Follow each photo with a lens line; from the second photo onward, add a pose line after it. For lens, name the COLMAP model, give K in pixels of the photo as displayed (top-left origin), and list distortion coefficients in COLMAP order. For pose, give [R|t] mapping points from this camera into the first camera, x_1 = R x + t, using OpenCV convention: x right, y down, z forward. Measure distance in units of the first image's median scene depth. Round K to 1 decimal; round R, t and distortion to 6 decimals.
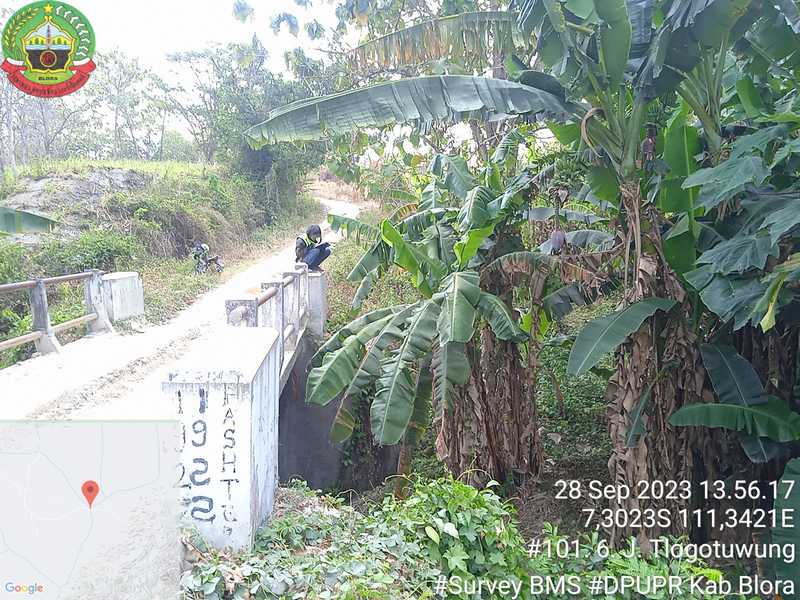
lens RADIAL K [[660.7, 0, 403.3], [0, 660.7, 312.7], [0, 0, 1]] dist [0.059831, -0.065050]
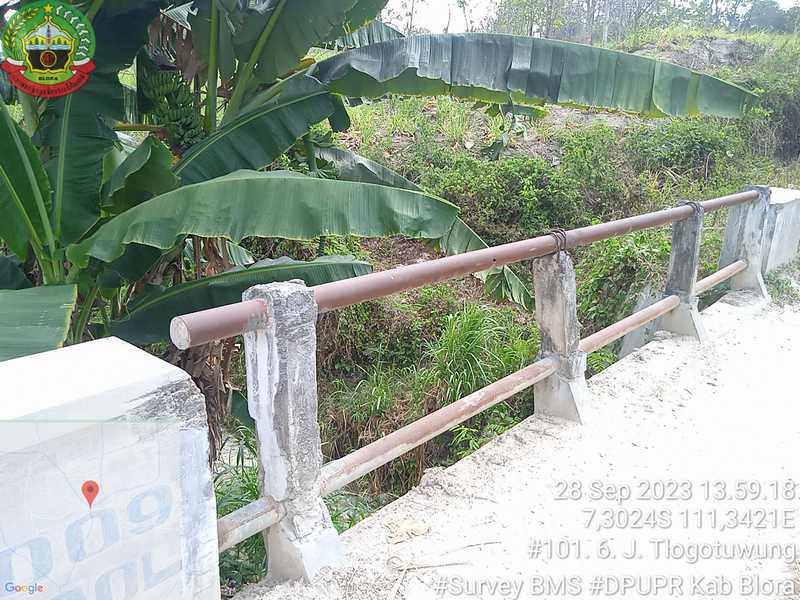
lens RADIAL K [[660.7, 0, 393.7], [0, 660.7, 299.7], [0, 0, 1]] dist [0.059831, -0.065050]
pose [[0.710509, 0.243148, -0.660345, -0.380853], [-0.144923, 0.968851, 0.200812, -0.053206], [0.688603, -0.046980, 0.723615, 0.472530]]
